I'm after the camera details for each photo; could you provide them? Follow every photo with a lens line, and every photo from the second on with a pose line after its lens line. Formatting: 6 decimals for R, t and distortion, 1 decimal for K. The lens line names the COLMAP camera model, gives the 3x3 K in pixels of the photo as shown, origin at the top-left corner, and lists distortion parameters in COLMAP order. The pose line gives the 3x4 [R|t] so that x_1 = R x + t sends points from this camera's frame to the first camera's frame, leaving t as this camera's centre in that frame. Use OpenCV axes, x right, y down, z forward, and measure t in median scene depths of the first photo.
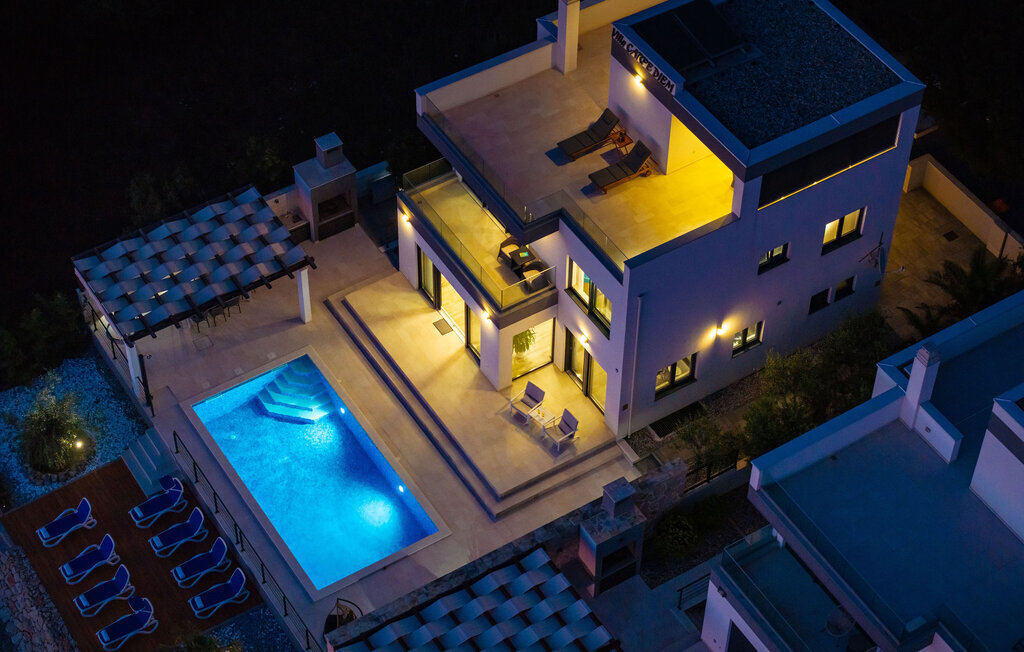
lens RADIAL K [[2004.5, 0, 464.5], [0, 2004.5, 324.6], [0, 0, 1]] dist [0.029225, 0.243797]
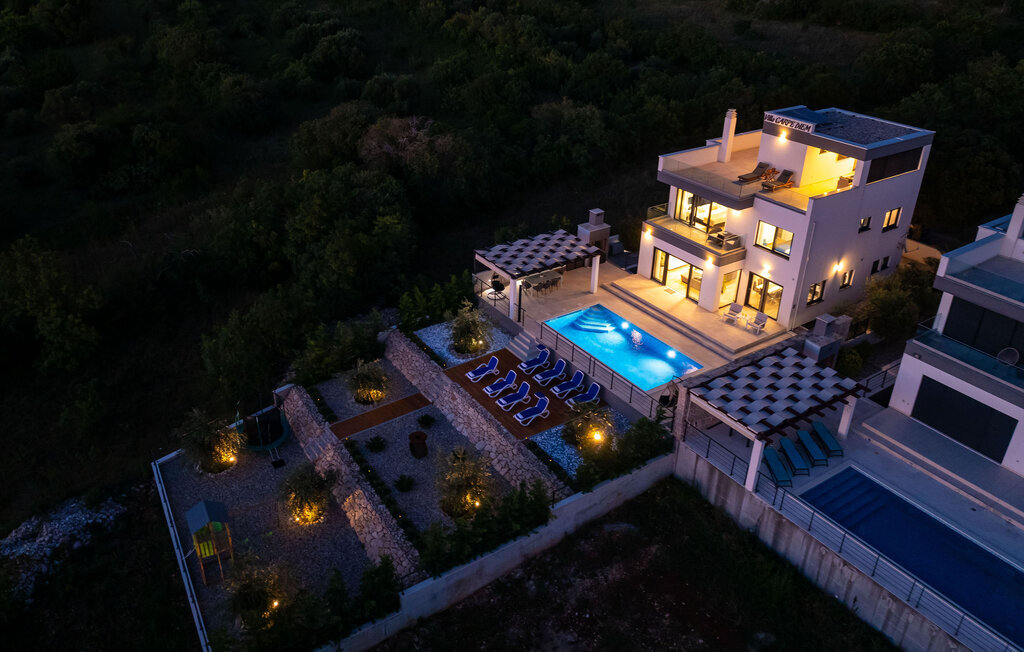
lens RADIAL K [[758.3, 0, 483.2], [0, 758.3, 303.2], [0, 0, 1]] dist [-0.031084, -0.003197]
pose [[0.999652, -0.001549, 0.026336, -0.210188], [0.010721, 0.935979, -0.351891, 0.266163], [-0.024105, 0.352051, 0.935670, 0.368611]]
